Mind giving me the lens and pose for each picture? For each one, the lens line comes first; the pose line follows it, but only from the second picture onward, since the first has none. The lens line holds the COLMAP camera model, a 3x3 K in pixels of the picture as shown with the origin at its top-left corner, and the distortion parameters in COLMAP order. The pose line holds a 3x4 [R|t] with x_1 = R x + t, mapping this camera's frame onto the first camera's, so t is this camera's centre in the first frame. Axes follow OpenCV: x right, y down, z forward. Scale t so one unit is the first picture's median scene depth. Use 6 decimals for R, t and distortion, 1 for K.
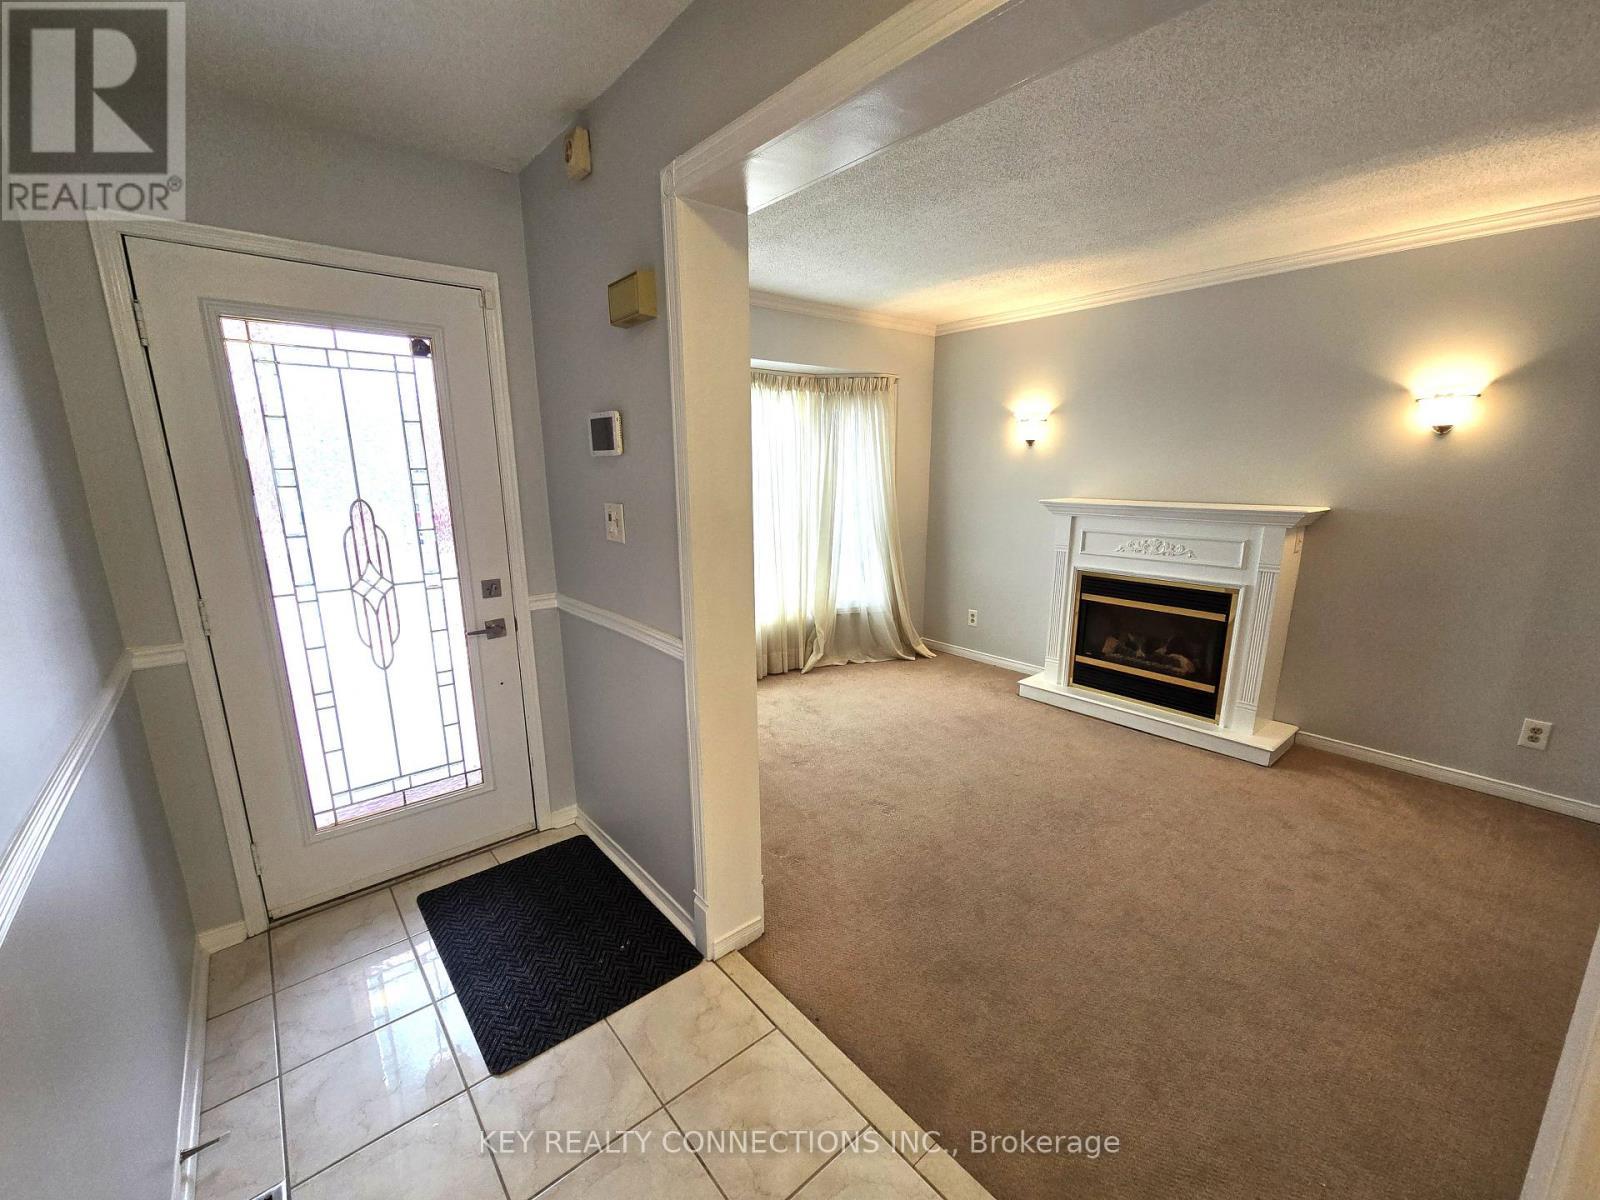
lens RADIAL K [[651.3, 0, 801.7], [0, 651.3, 603.2], [0, 0, 1]] dist [0.002447, -0.000795]
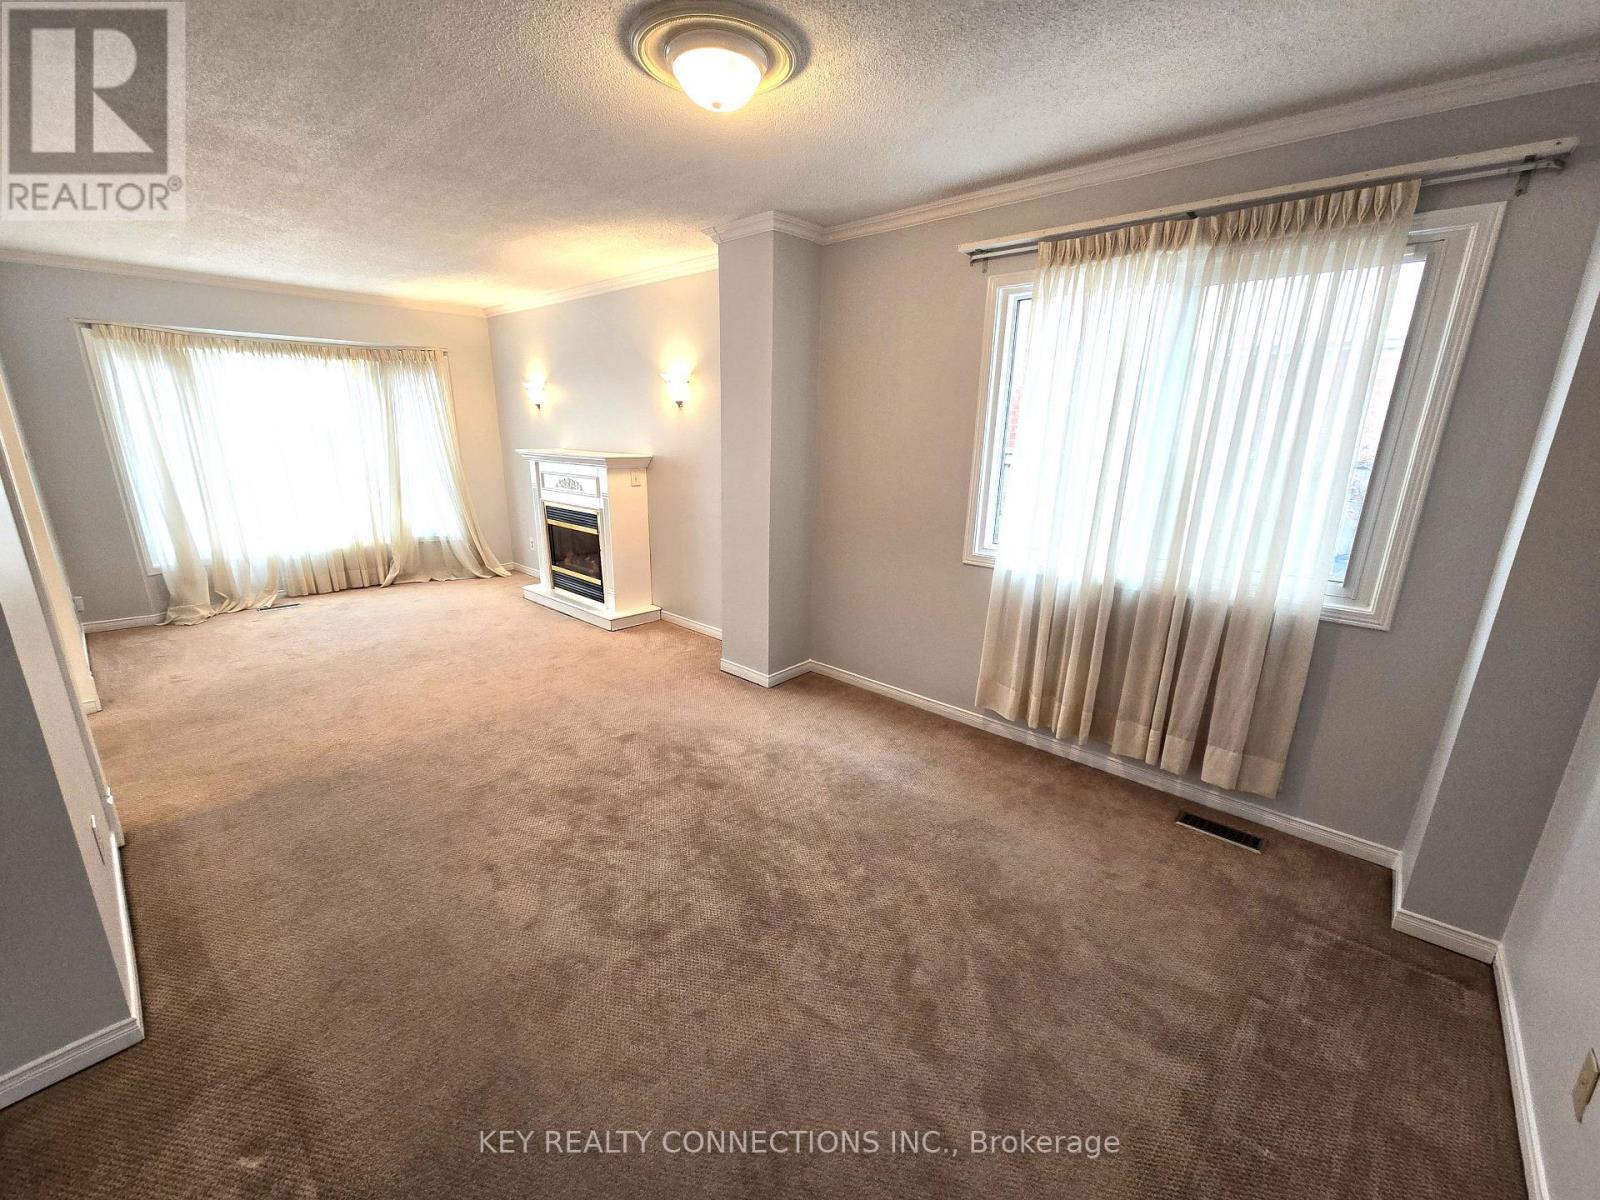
lens RADIAL K [[651.3, 0, 795.6], [0, 651.3, 608.9], [0, 0, 1]] dist [0.002447, -0.000795]
pose [[0.992820, -0.017413, 0.118348, 0.884724], [0.009474, 0.997687, 0.067317, 0.097469], [-0.119246, -0.065712, 0.990688, -0.482590]]
